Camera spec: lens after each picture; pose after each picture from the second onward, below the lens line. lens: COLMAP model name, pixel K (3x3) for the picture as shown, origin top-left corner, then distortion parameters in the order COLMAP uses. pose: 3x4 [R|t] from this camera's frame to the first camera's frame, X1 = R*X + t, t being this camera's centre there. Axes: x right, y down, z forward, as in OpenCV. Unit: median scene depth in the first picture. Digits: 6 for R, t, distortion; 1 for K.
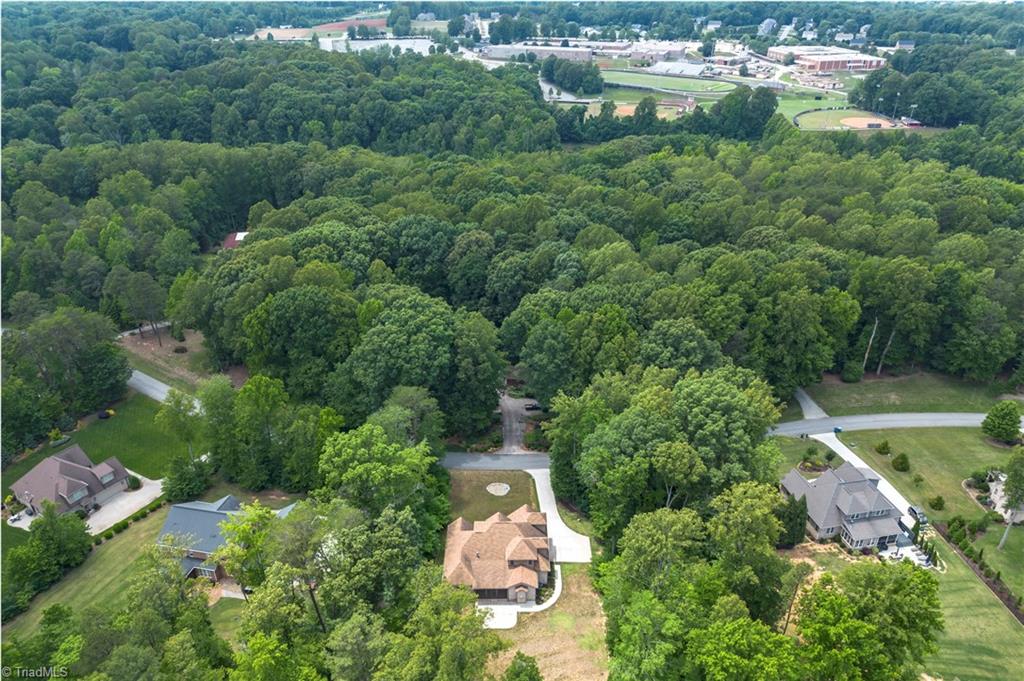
lens RADIAL K [[725.1, 0, 512.4], [0, 725.1, 340.3], [0, 0, 1]] dist [0.004097, 0.000401]
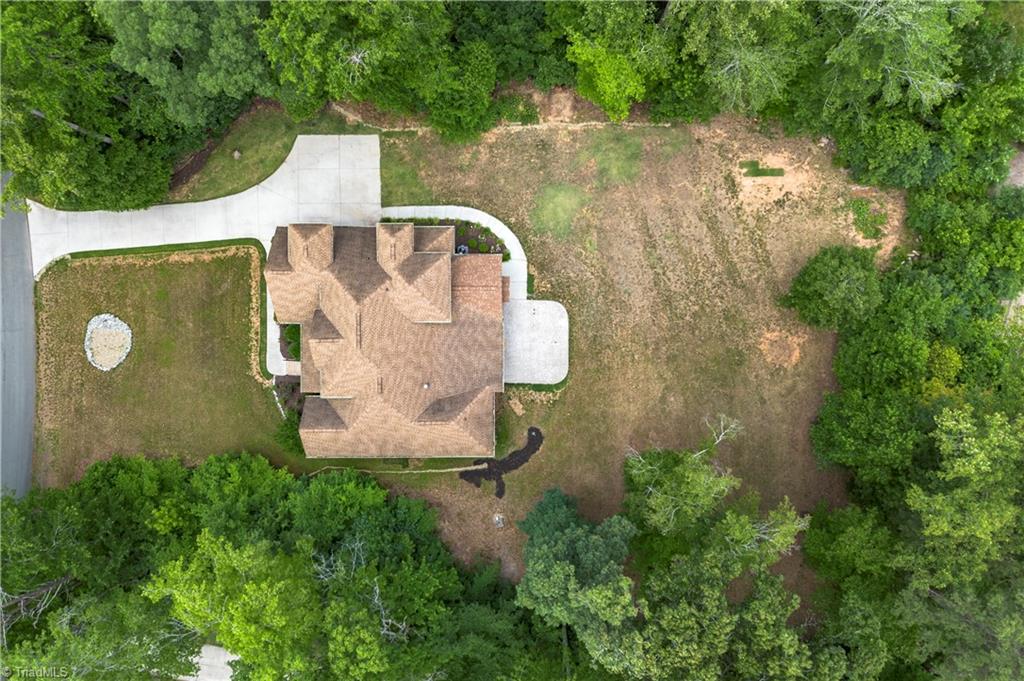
lens RADIAL K [[725.1, 0, 511.2], [0, 725.1, 343.7], [0, 0, 1]] dist [0.004097, 0.000401]
pose [[0.002670, -0.999183, -0.040334, -0.003583], [0.439796, -0.035050, 0.897413, -0.078662], [-0.898094, -0.020135, 0.439343, 0.761666]]
